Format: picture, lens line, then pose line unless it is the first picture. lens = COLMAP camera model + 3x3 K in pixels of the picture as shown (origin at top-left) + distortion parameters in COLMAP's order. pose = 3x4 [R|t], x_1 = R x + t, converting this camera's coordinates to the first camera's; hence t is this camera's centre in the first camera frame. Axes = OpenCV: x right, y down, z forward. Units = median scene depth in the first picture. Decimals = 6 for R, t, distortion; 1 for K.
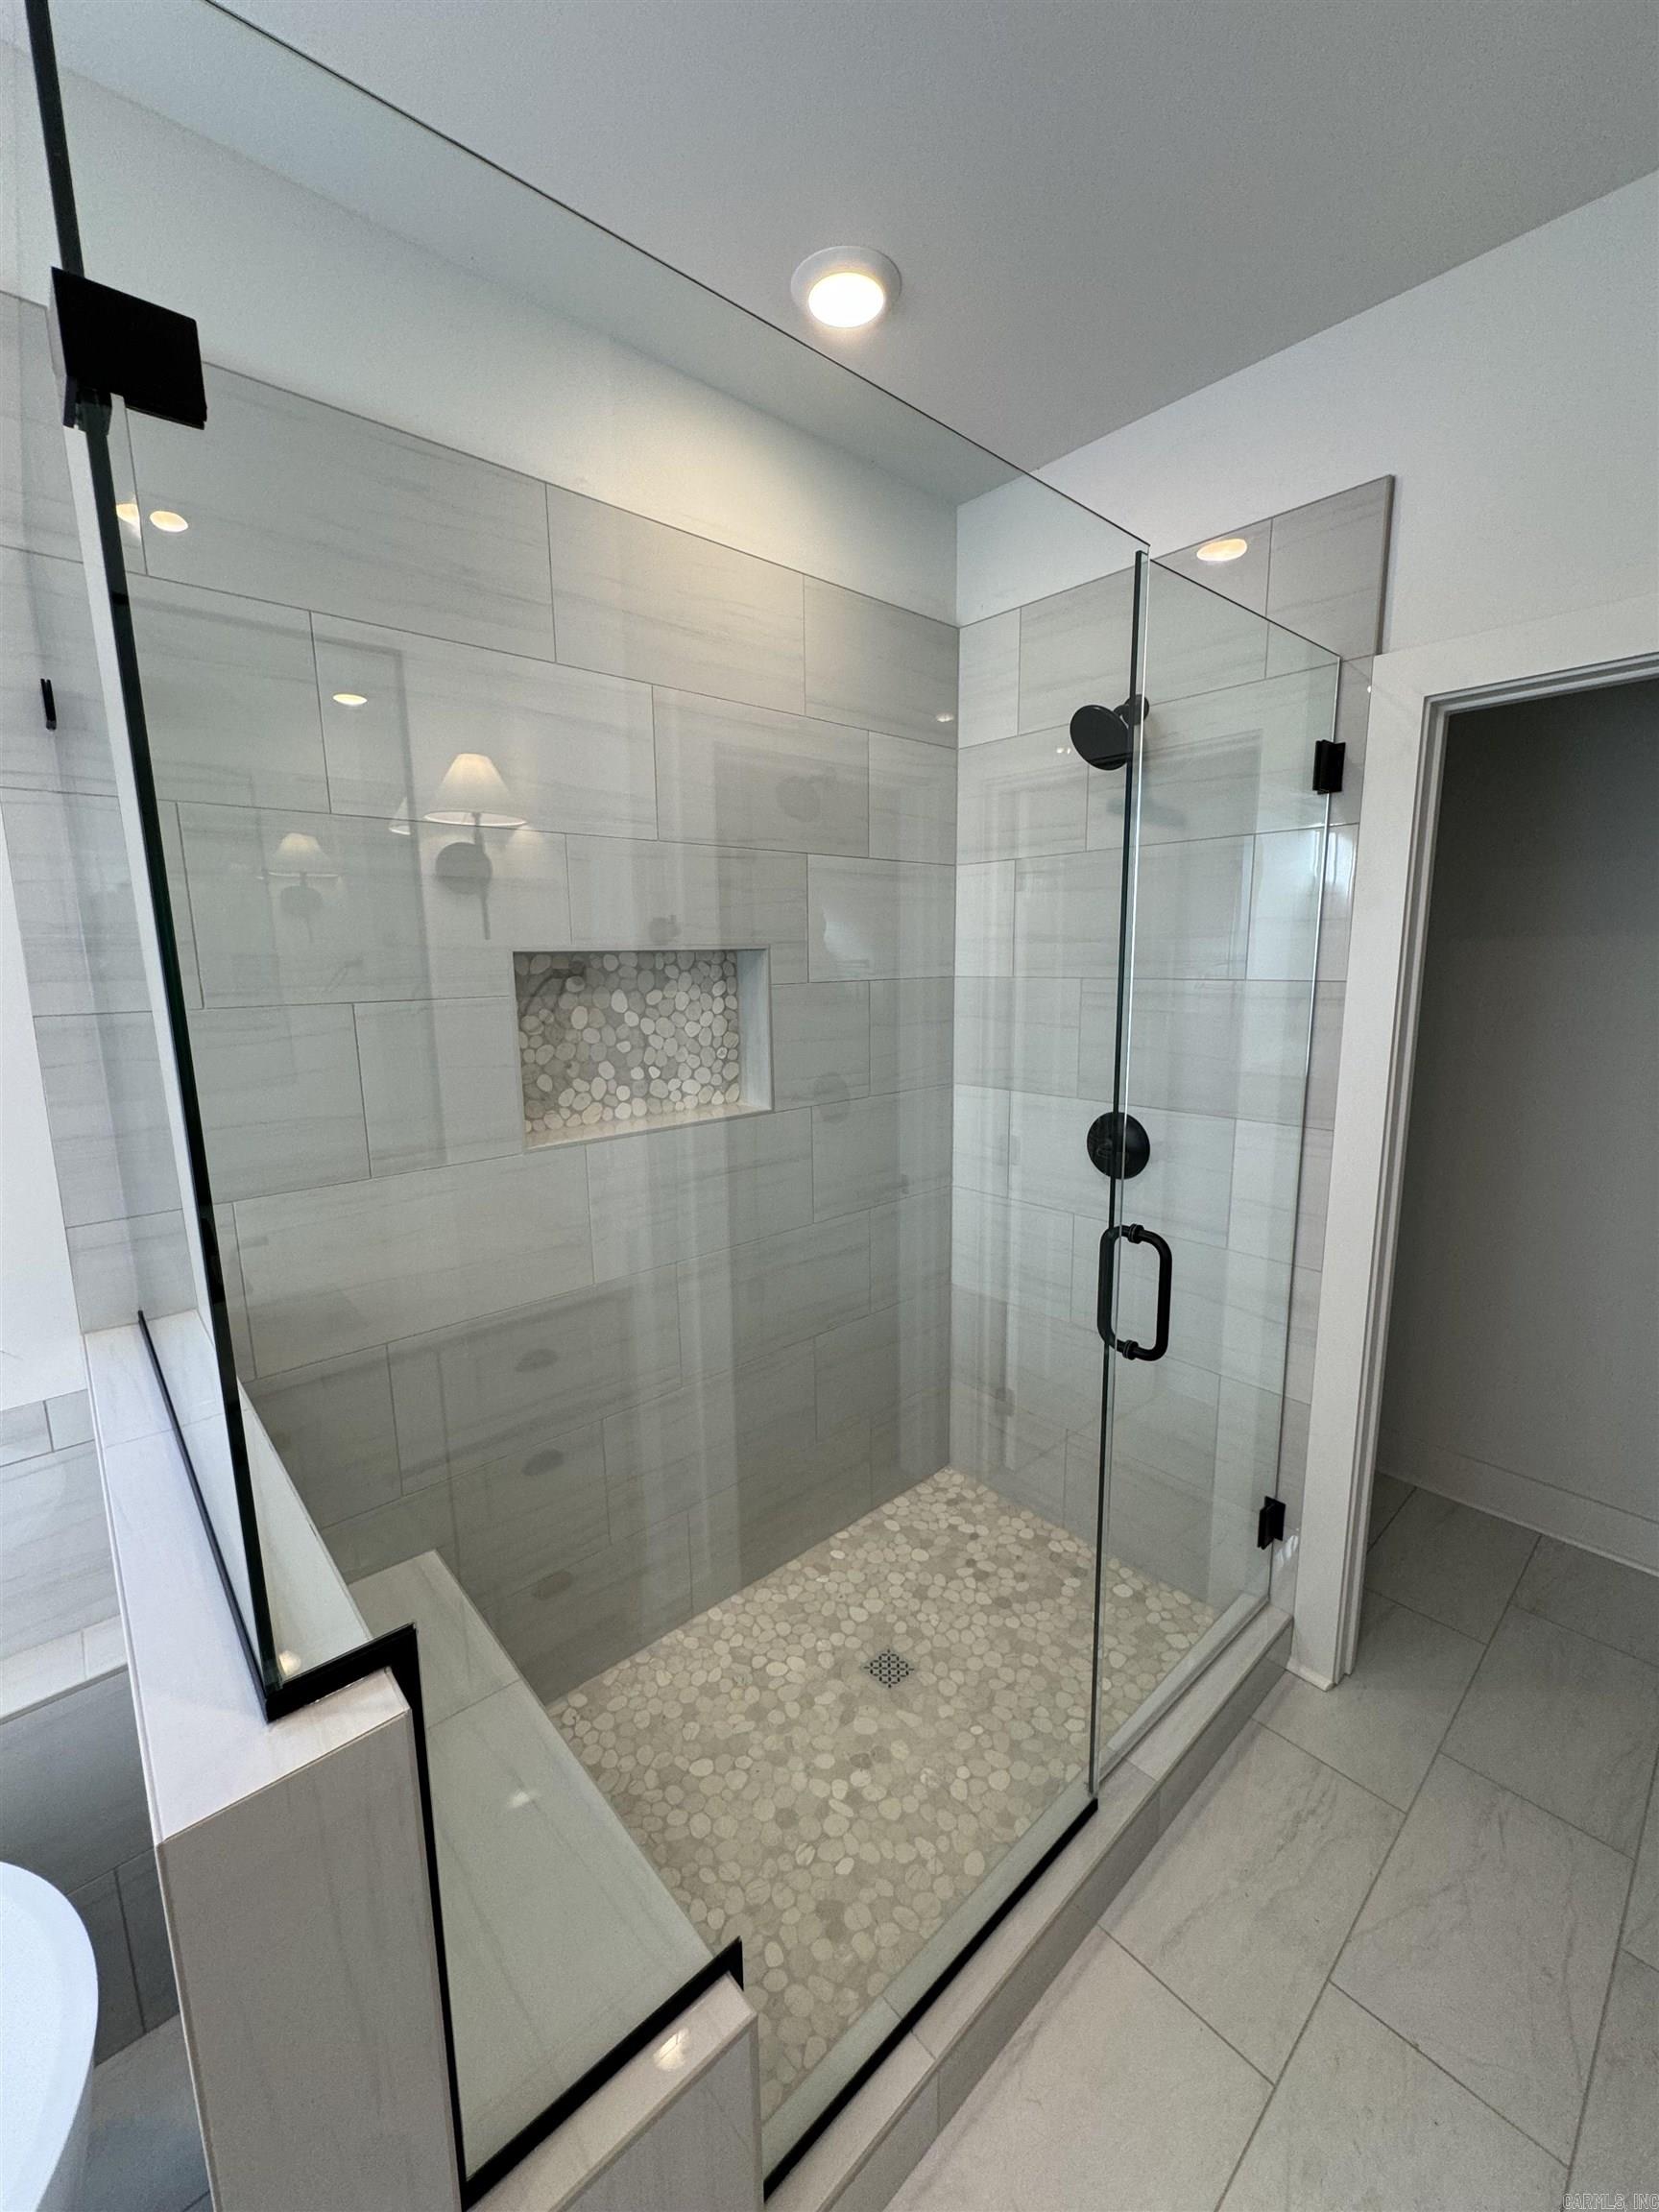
lens RADIAL K [[877.9, 0, 836.1], [0, 877.9, 1104.3], [0, 0, 1]] dist [-0.003506, 0.001068]
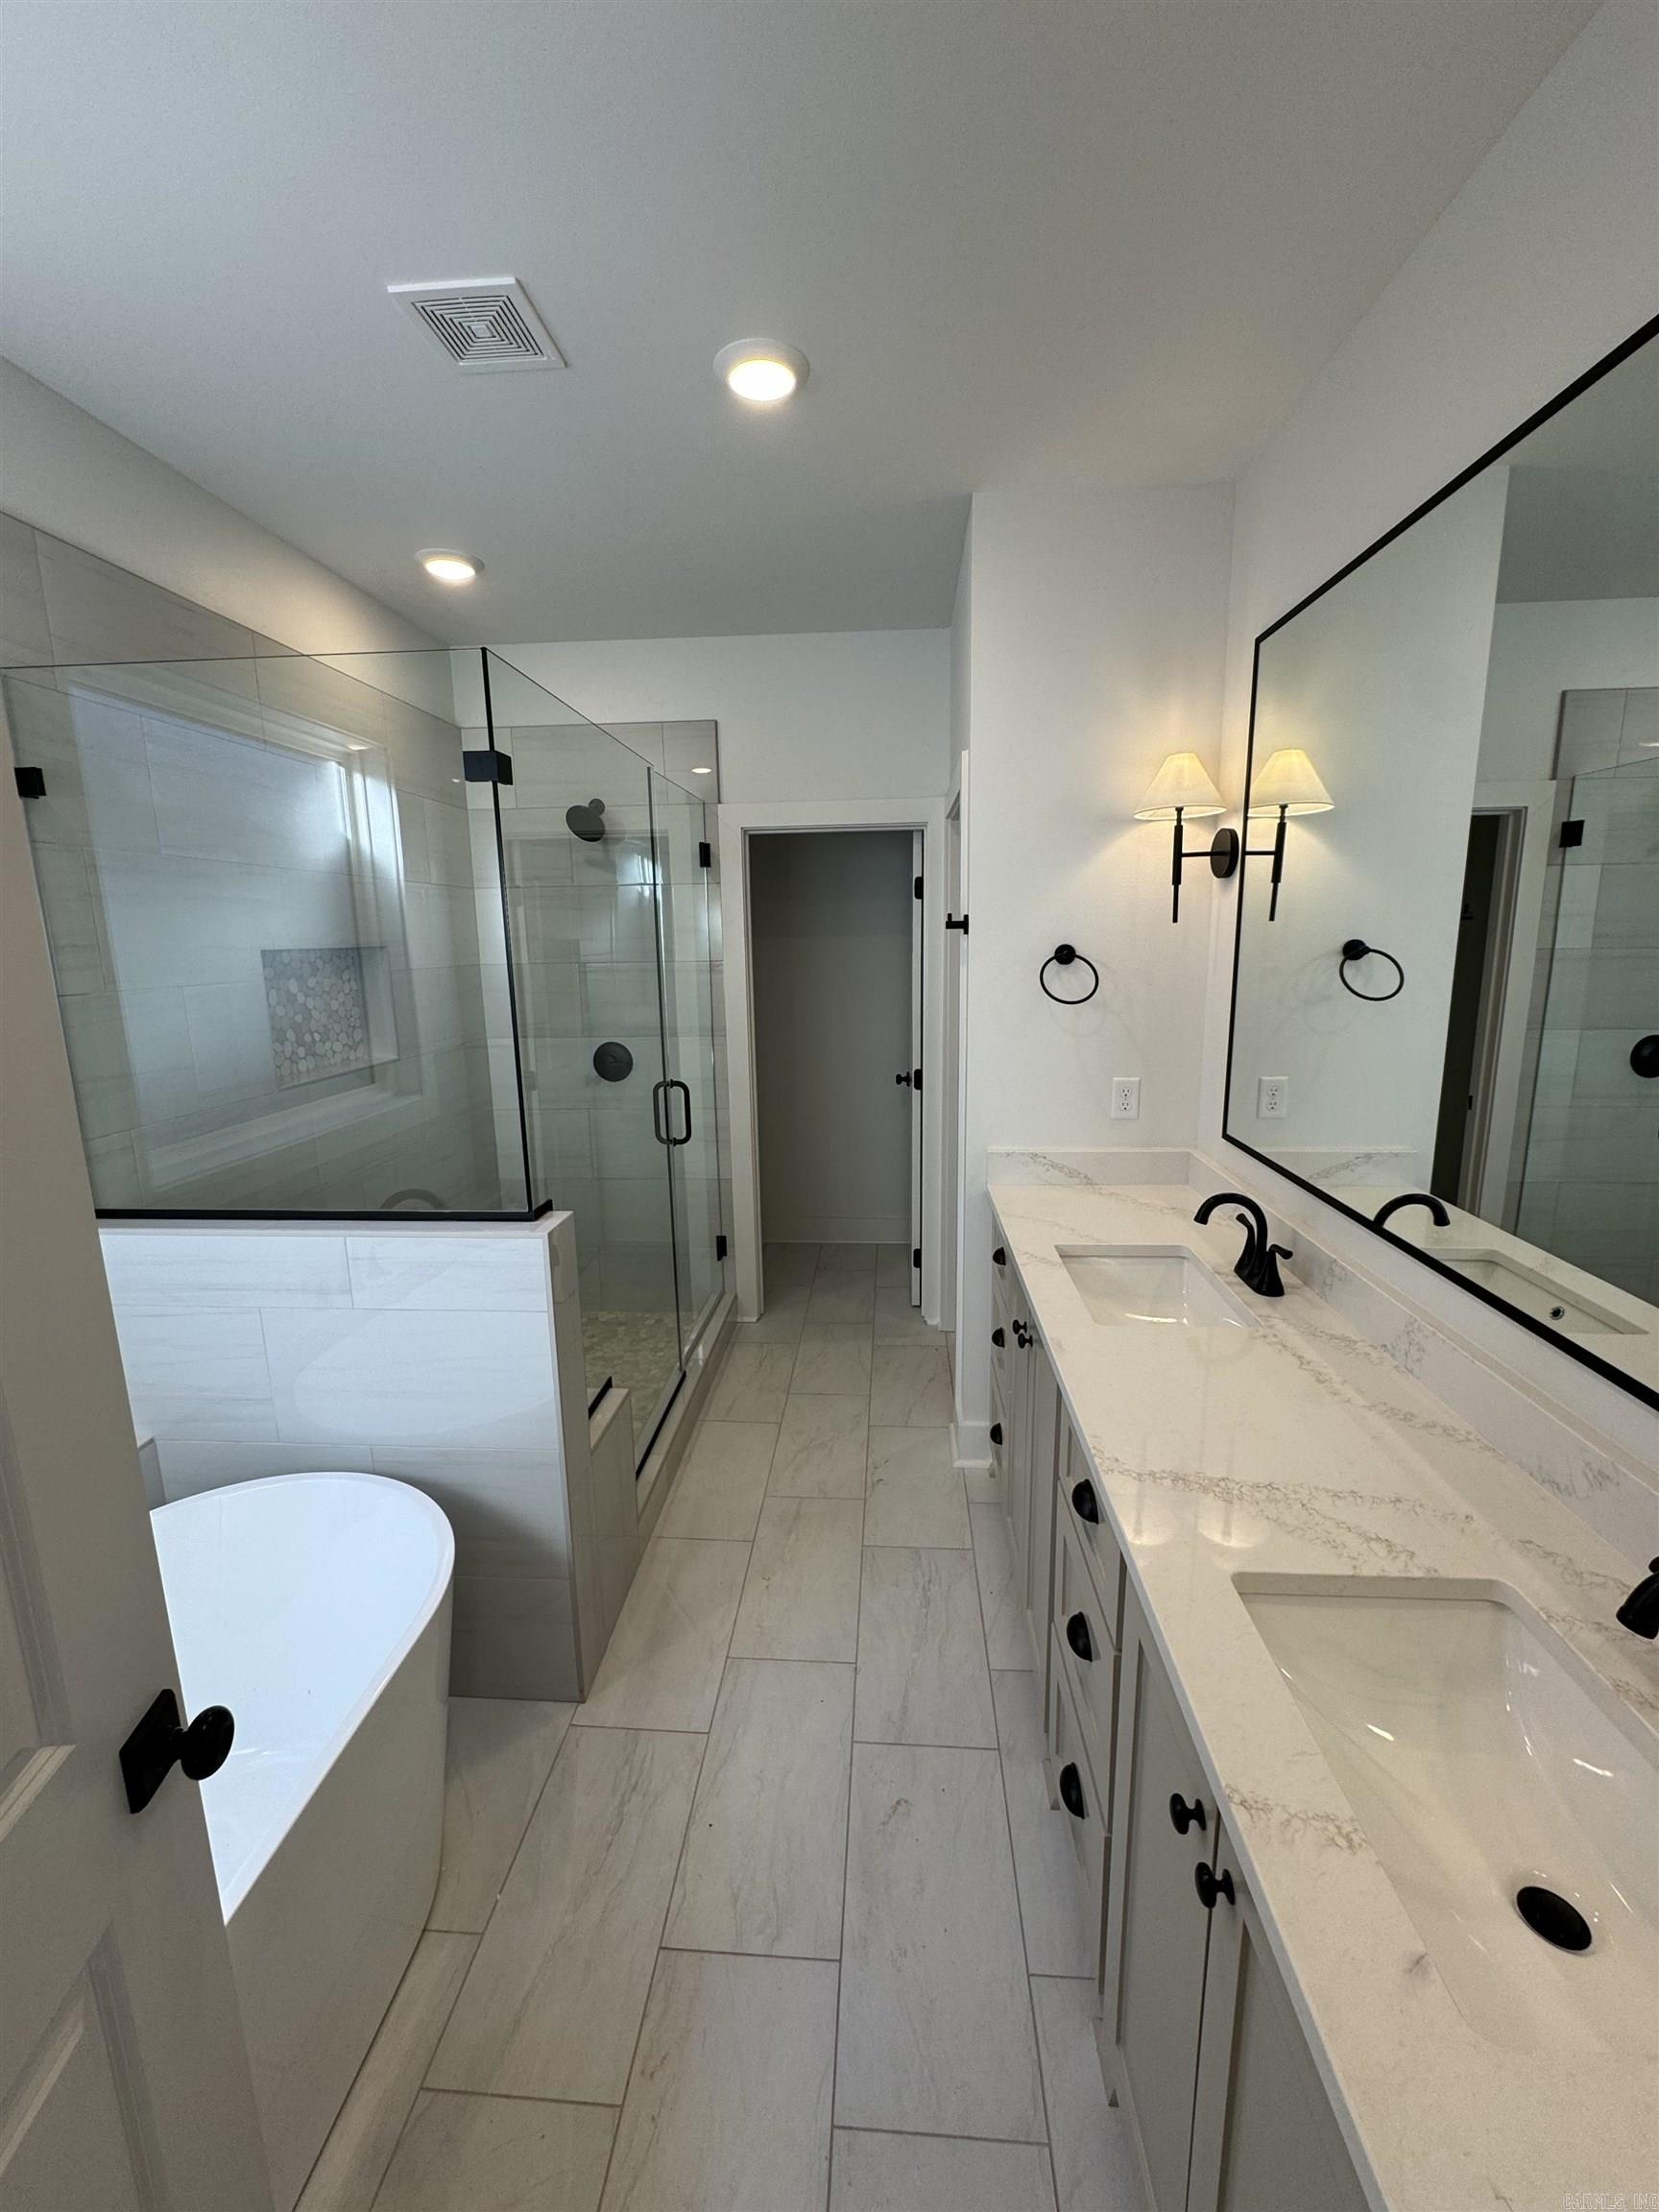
lens RADIAL K [[877.9, 0, 831.8], [0, 877.9, 1105.4], [0, 0, 1]] dist [-0.003506, 0.001068]
pose [[0.717694, -0.129654, 0.684182, -0.602559], [0.123698, 0.990625, 0.057968, 0.093821], [-0.685284, 0.043028, 0.727004, -0.568331]]
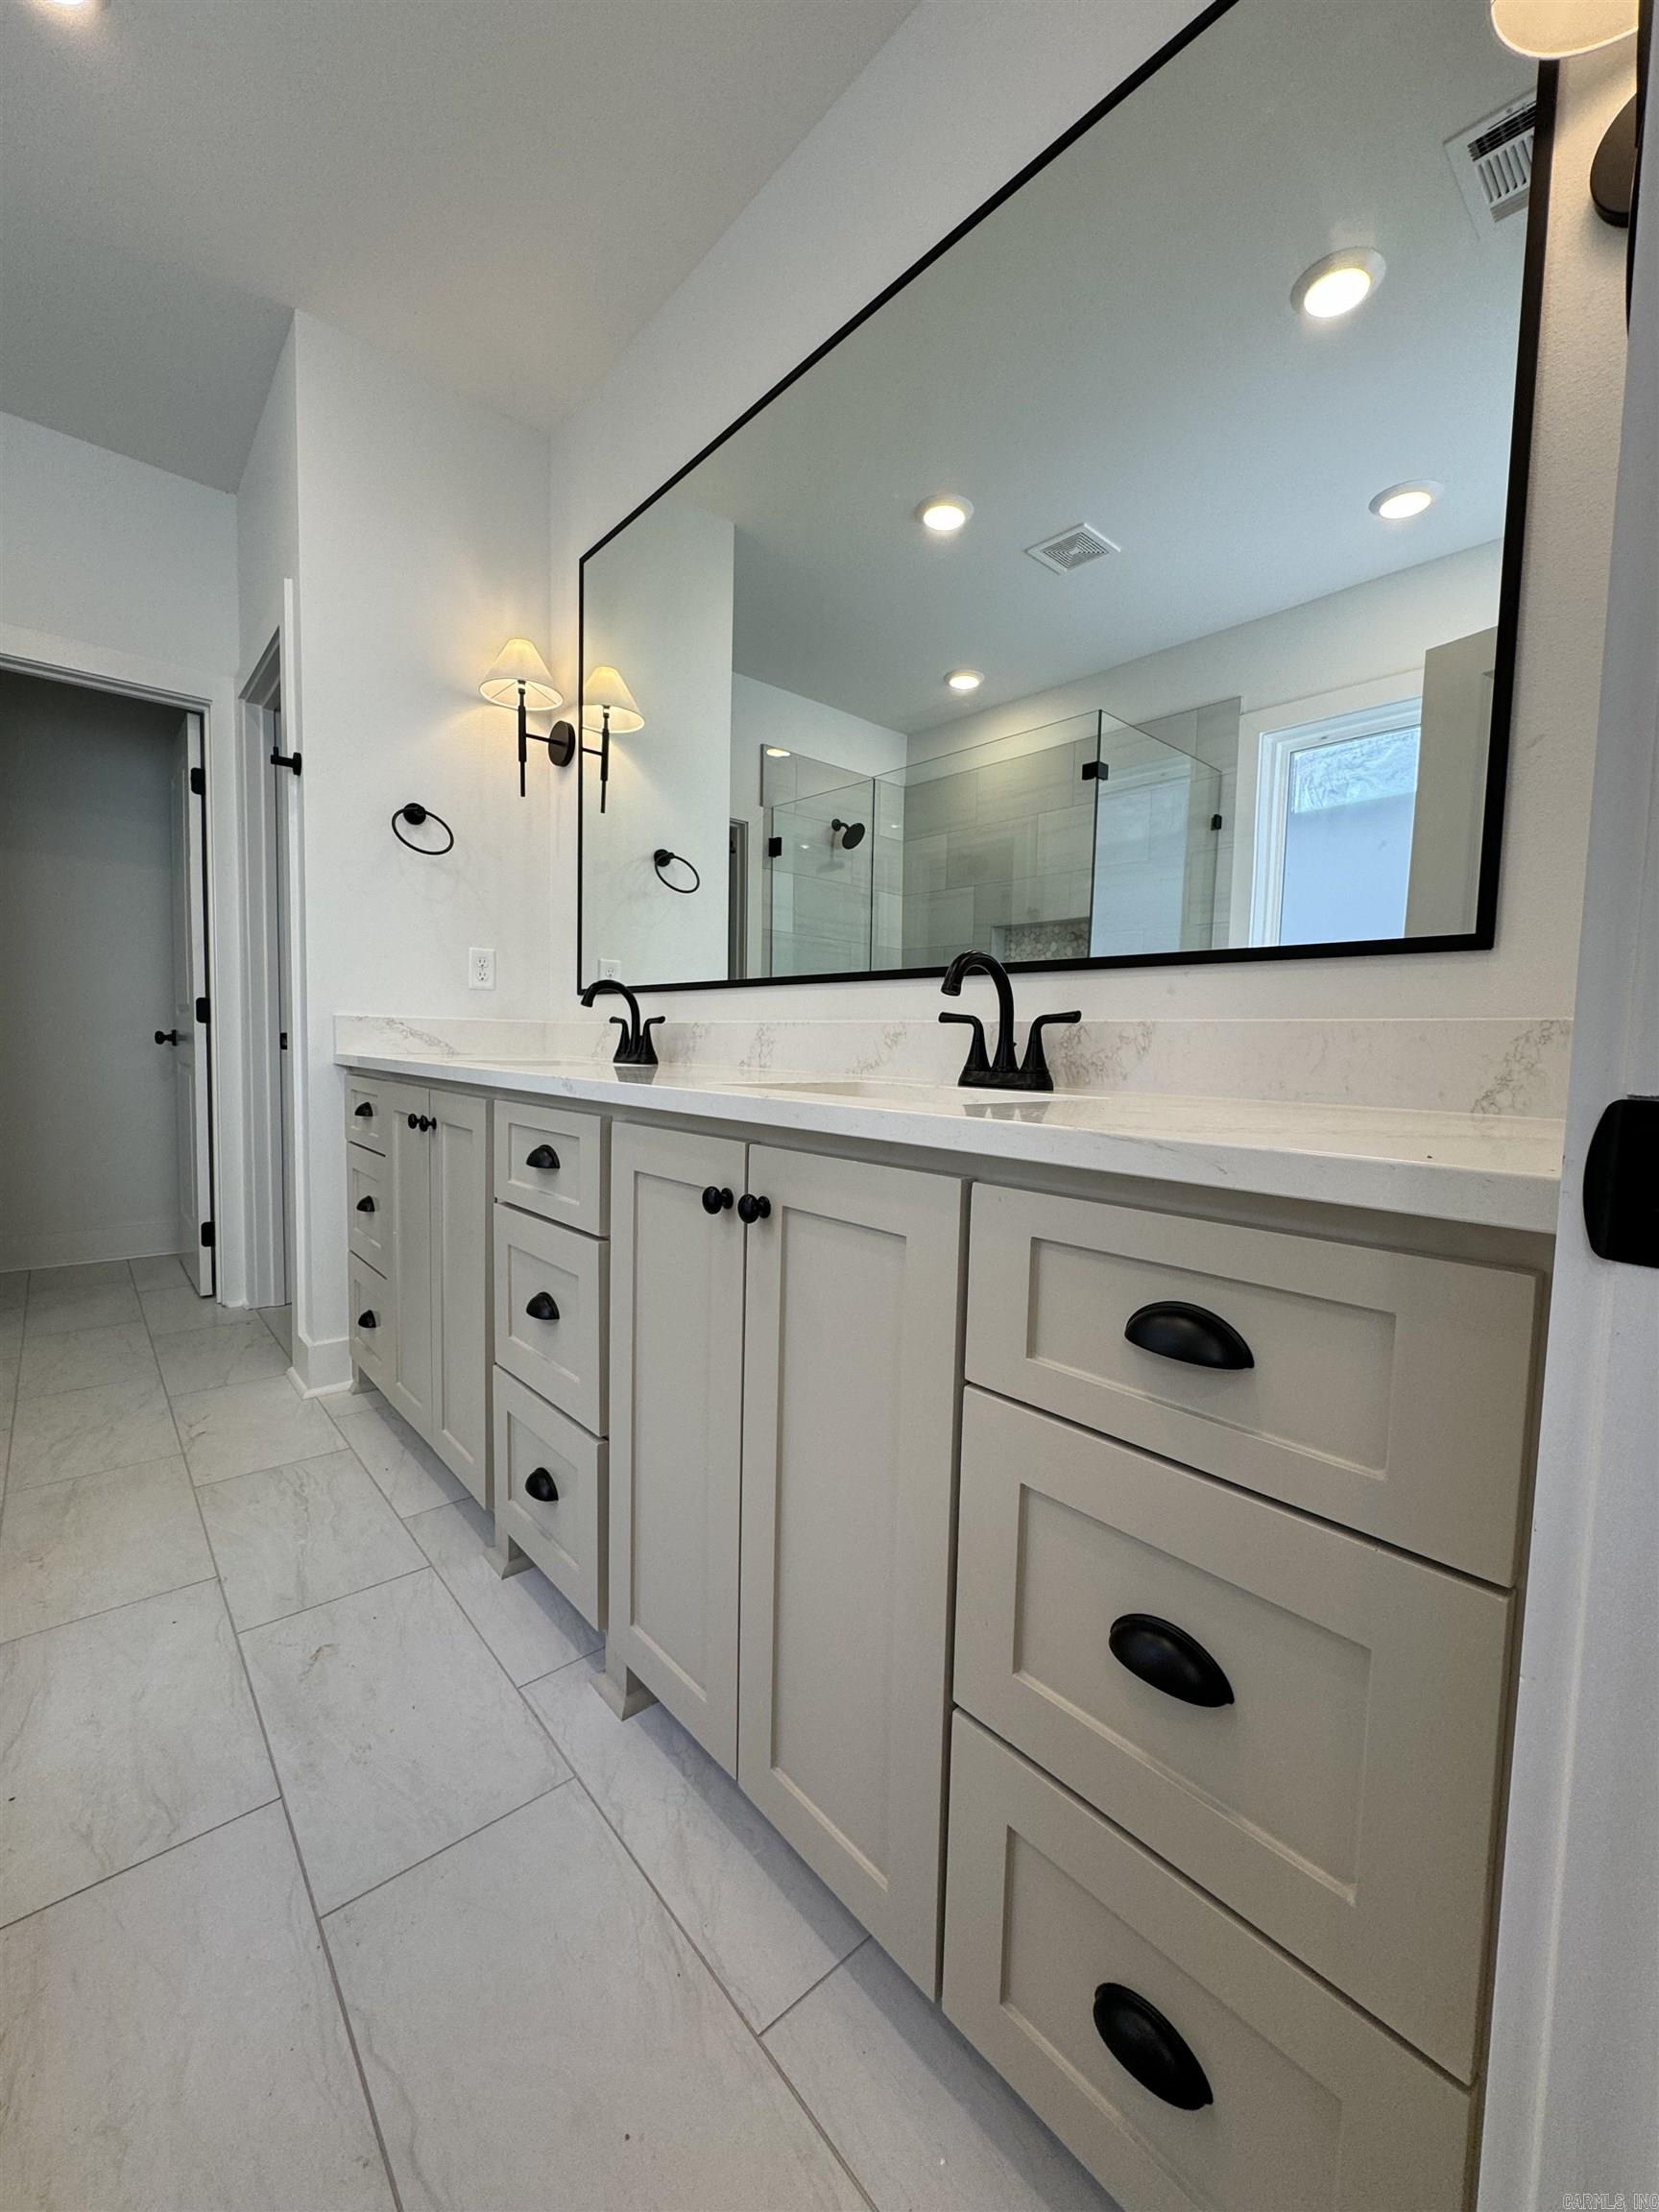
lens RADIAL K [[877.9, 0, 832.3], [0, 877.9, 1104.7], [0, 0, 1]] dist [-0.003506, 0.001068]
pose [[0.011430, -0.056273, 0.998350, -0.729815], [0.143131, 0.988226, 0.054063, 0.422740], [-0.989638, 0.142277, 0.019350, -0.439598]]
